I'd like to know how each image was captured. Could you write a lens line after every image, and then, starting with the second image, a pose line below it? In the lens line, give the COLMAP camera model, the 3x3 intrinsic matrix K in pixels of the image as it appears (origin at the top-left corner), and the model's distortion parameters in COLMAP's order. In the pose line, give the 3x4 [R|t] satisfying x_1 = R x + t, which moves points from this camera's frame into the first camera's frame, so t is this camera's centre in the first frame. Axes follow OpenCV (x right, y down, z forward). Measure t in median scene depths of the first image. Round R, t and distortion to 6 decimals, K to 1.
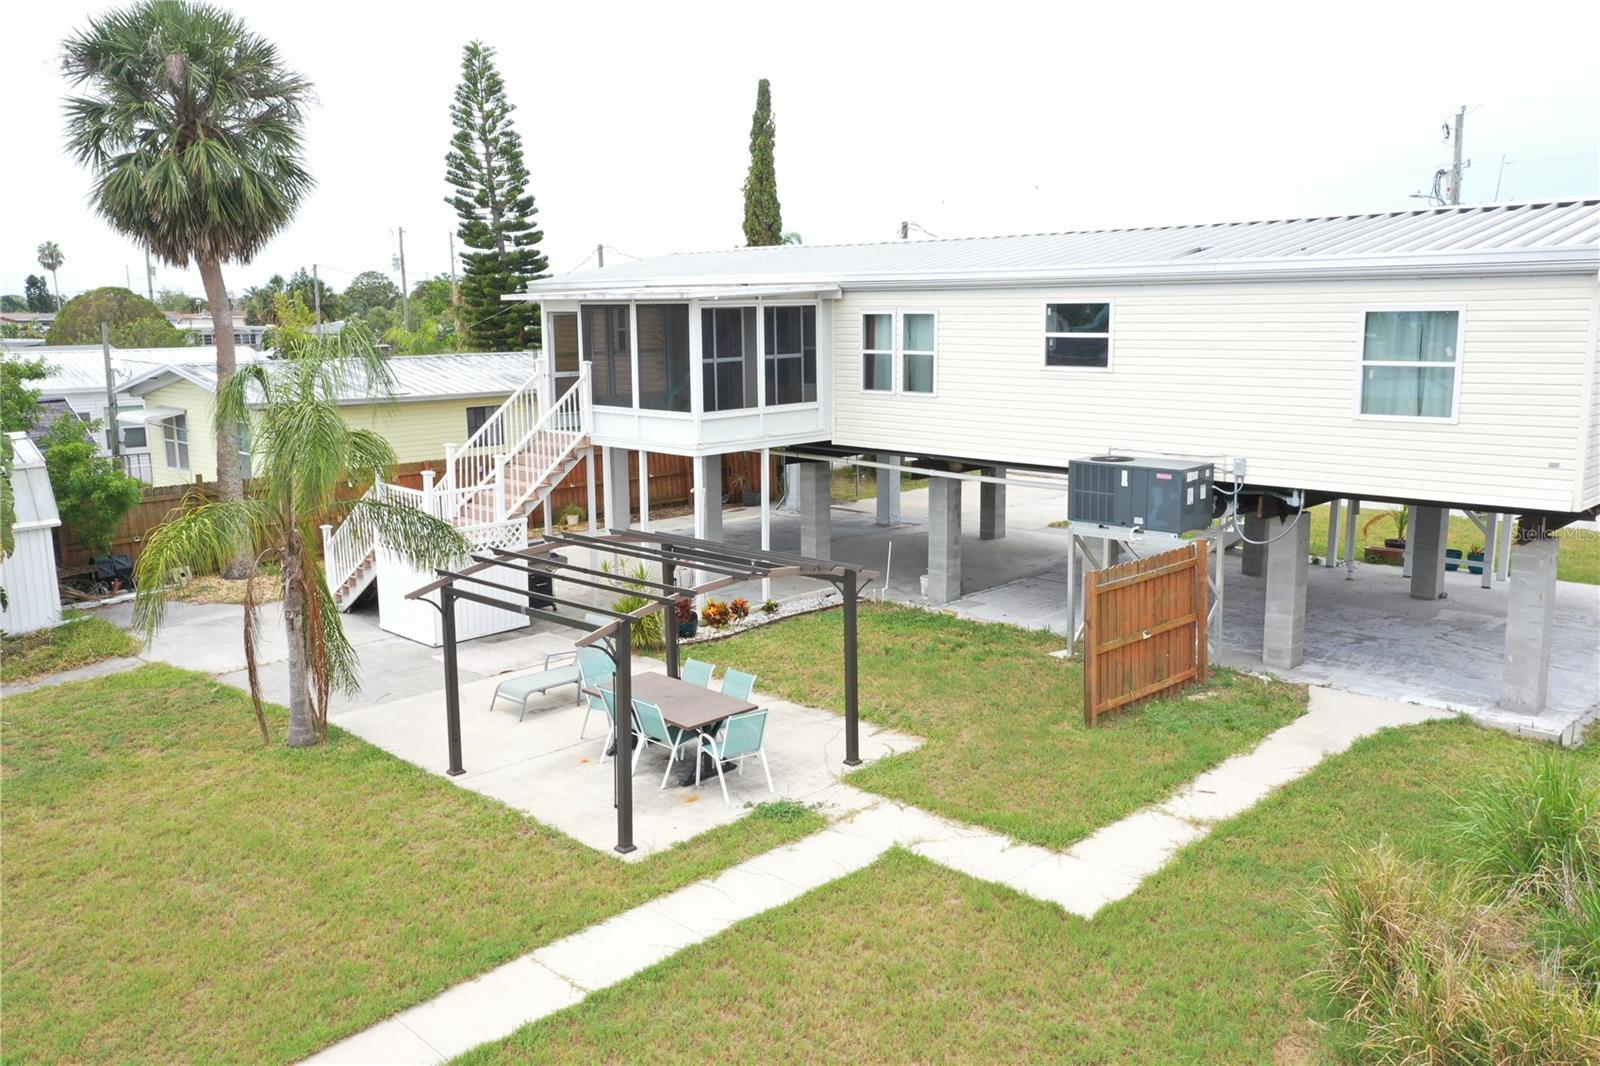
lens RADIAL K [[1271.1, 0, 803.4], [0, 1271.1, 533.4], [0, 0, 1]] dist [0.018618, -0.001945]
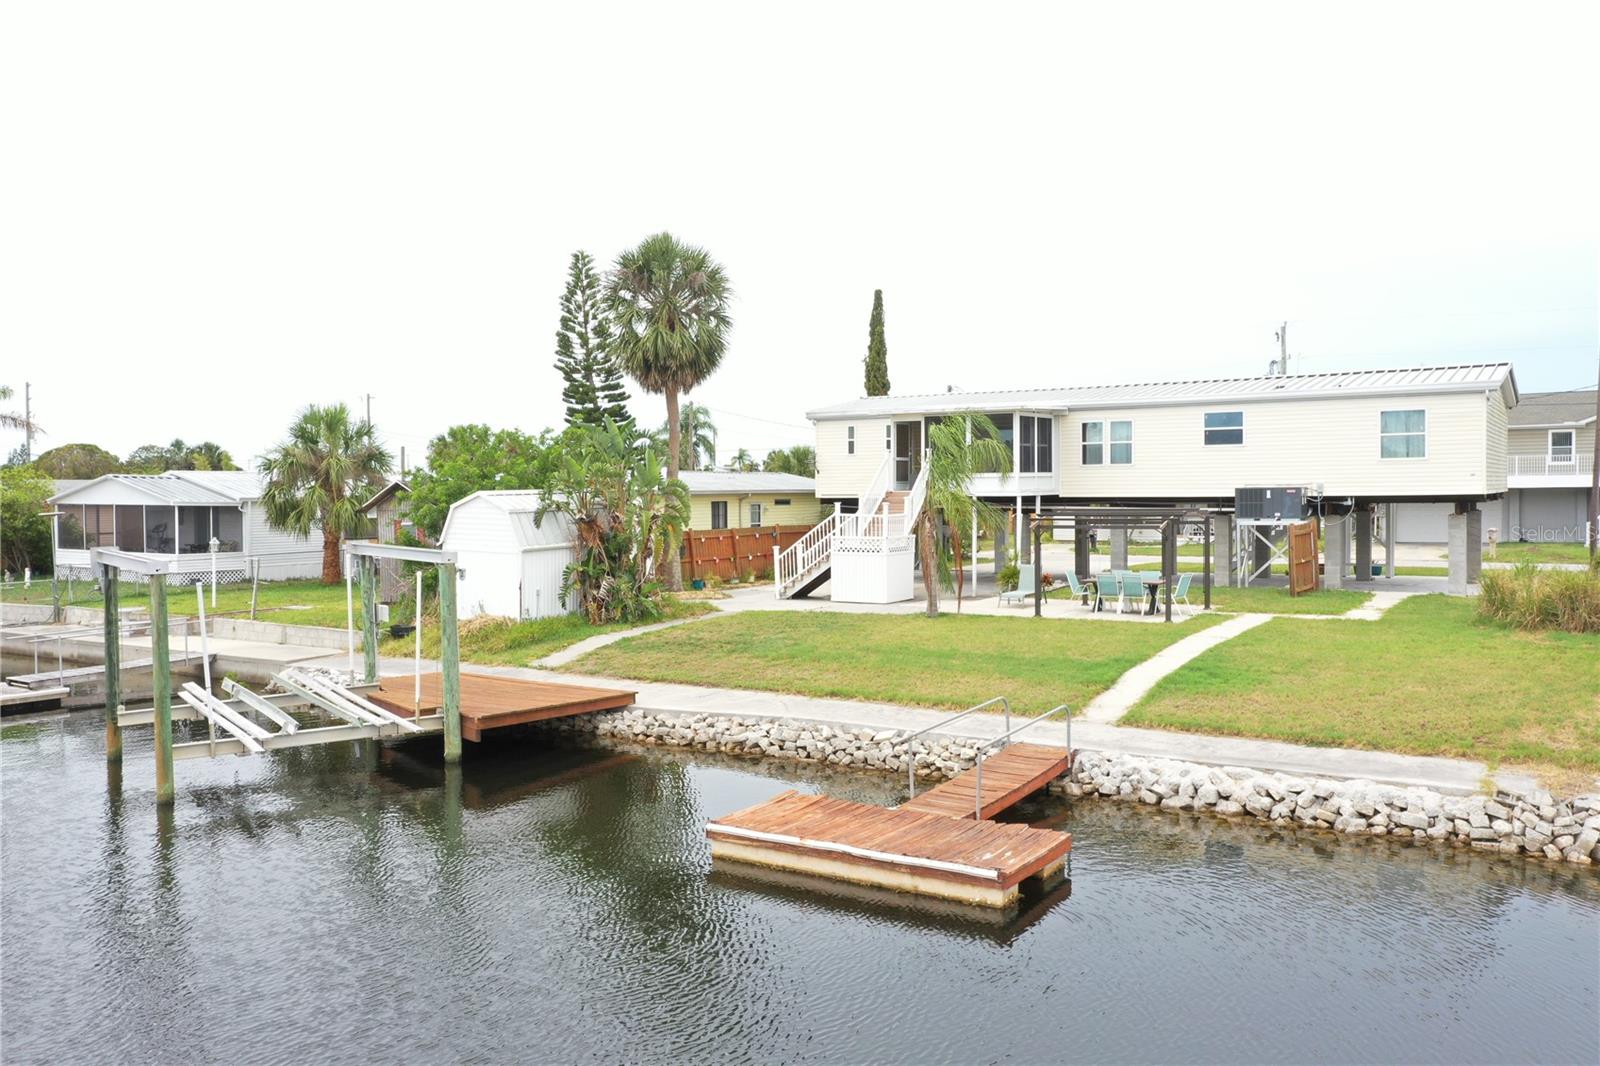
lens RADIAL K [[1278.0, 0, 802.2], [0, 1278.0, 533.8], [0, 0, 1]] dist [0.012617, 0.004494]
pose [[0.976282, -0.005454, 0.216433, -0.779425], [0.036579, 0.989466, -0.140065, 0.236669], [-0.213389, 0.144660, 0.966198, -0.685134]]
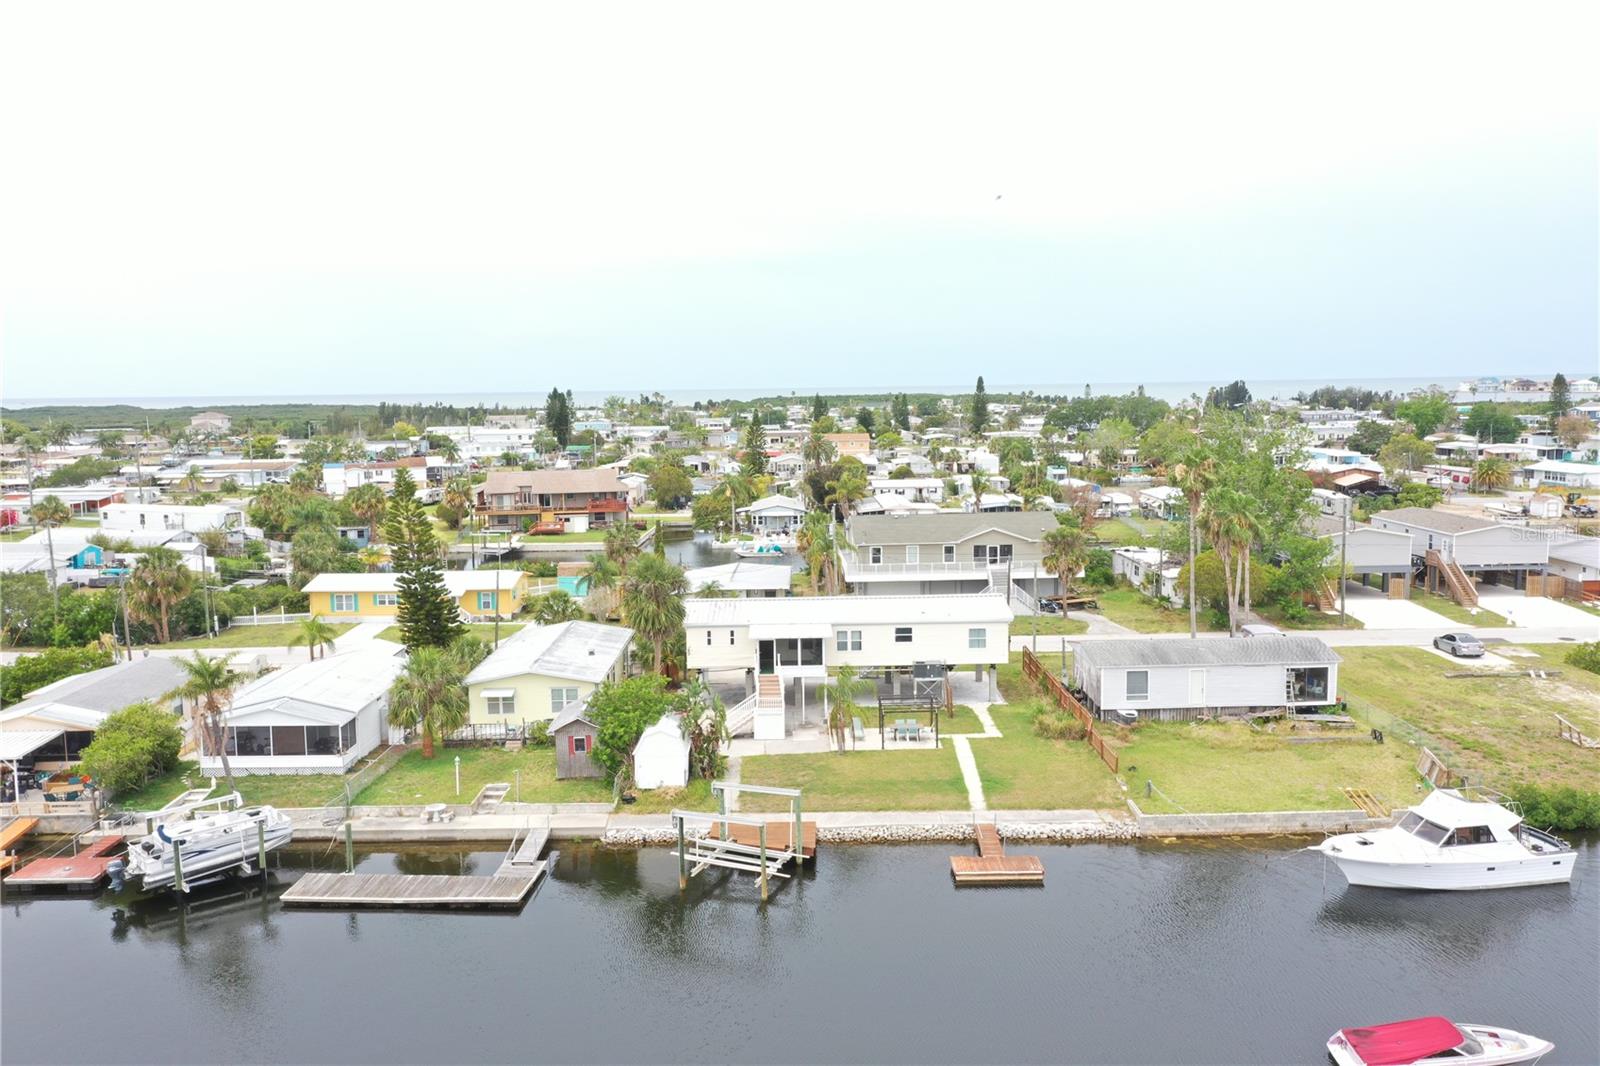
lens RADIAL K [[1278.0, 0, 802.2], [0, 1278.0, 533.8], [0, 0, 1]] dist [0.012617, 0.004494]
pose [[0.709646, -0.080615, 0.699931, -2.792786], [0.131625, 0.991112, -0.019299, -0.419972], [-0.692154, 0.105824, 0.713950, -1.742730]]
